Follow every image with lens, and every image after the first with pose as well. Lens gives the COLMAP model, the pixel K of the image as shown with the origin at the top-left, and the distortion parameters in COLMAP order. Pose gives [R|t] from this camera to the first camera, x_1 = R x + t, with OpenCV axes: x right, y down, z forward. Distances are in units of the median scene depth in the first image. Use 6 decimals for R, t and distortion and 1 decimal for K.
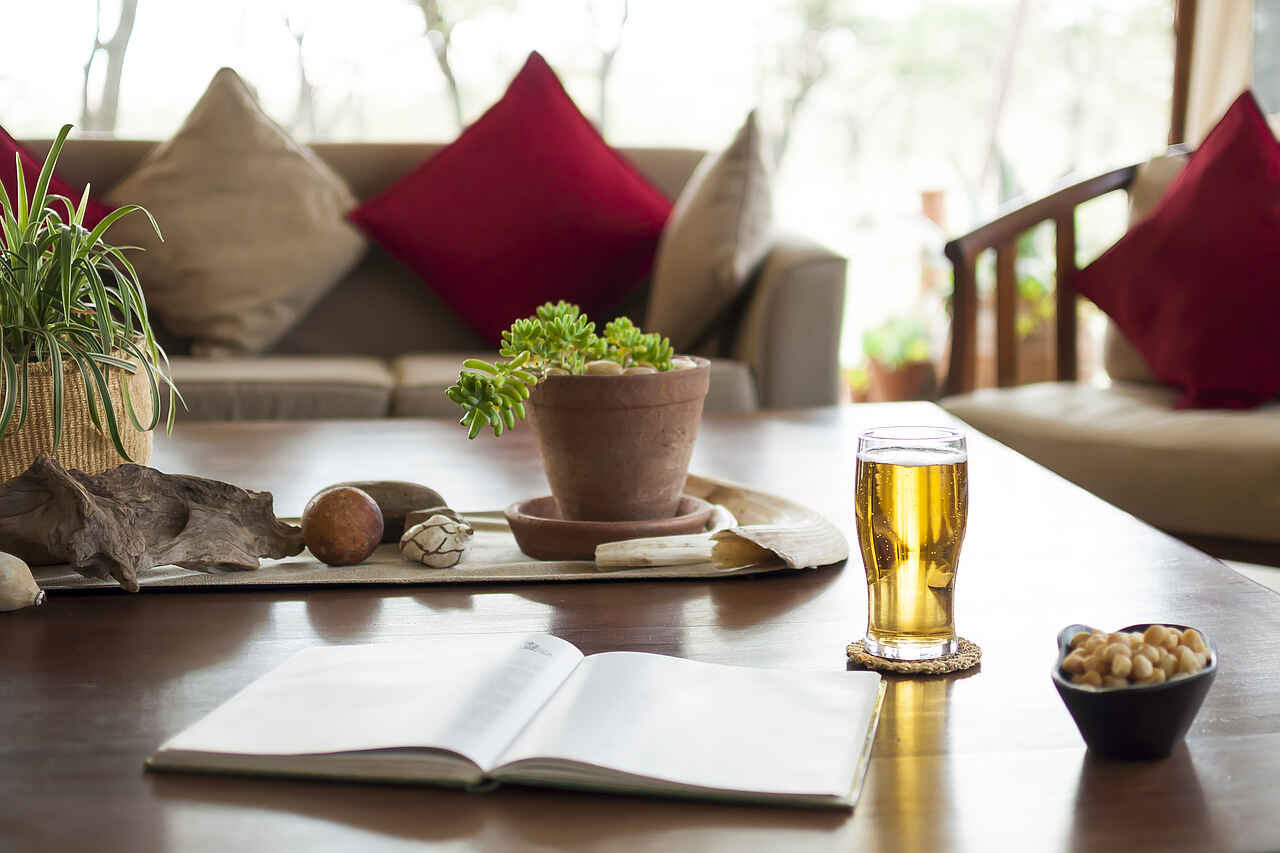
lens RADIAL K [[1938.4, 0, 639.7], [0, 1938.4, 427.2], [0, 0, 1]] dist [-0.151098, 0.000000]
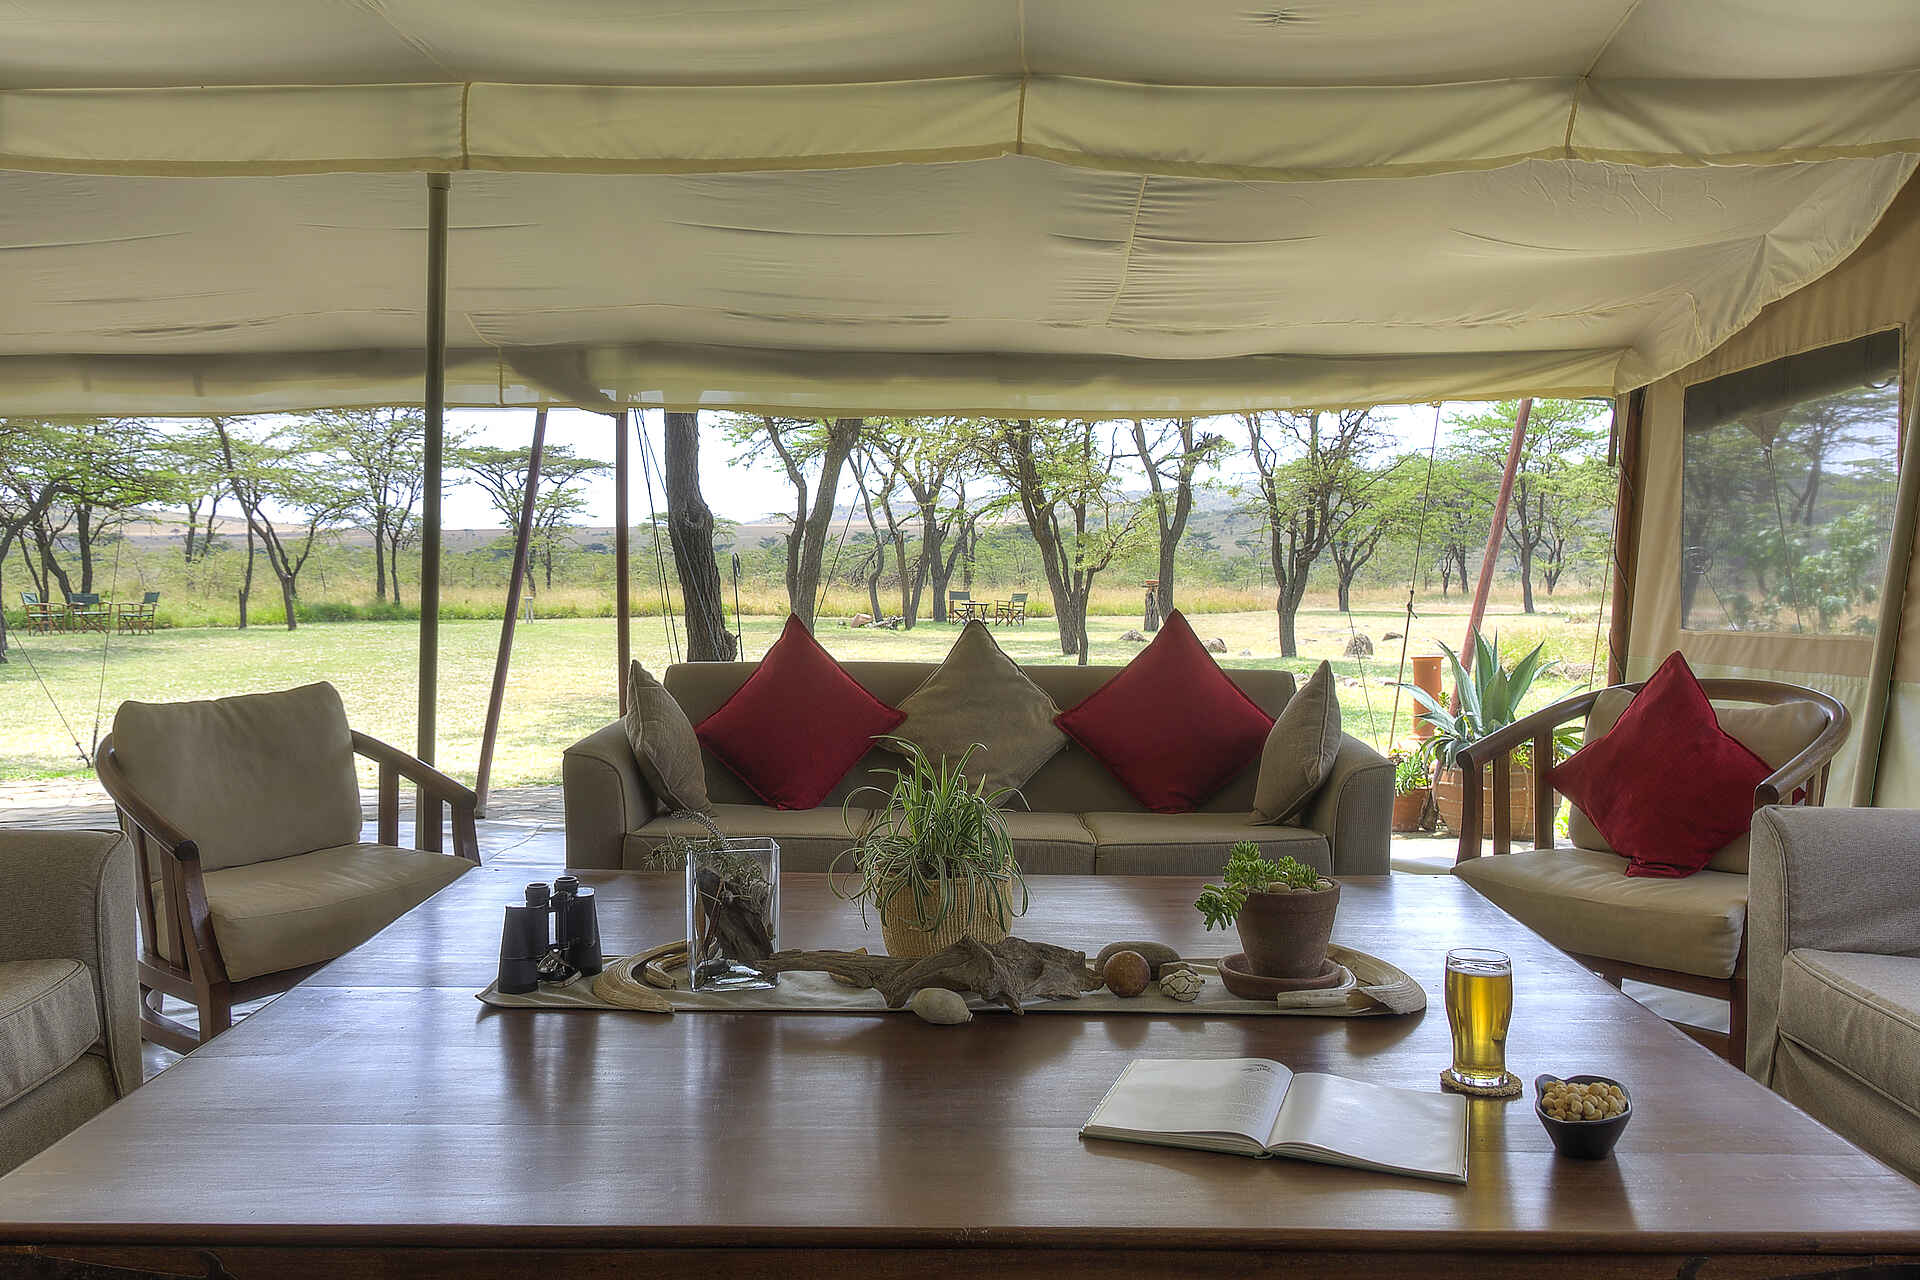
lens RADIAL K [[1462.7, 0, 960.8], [0, 1462.7, 635.9], [0, 0, 1]] dist [0.009511, 0.003125]
pose [[0.989167, 0.010469, -0.146422, -0.112984], [-0.025699, 0.994399, -0.102515, -0.114232], [0.144528, 0.105167, 0.983896, -0.357870]]
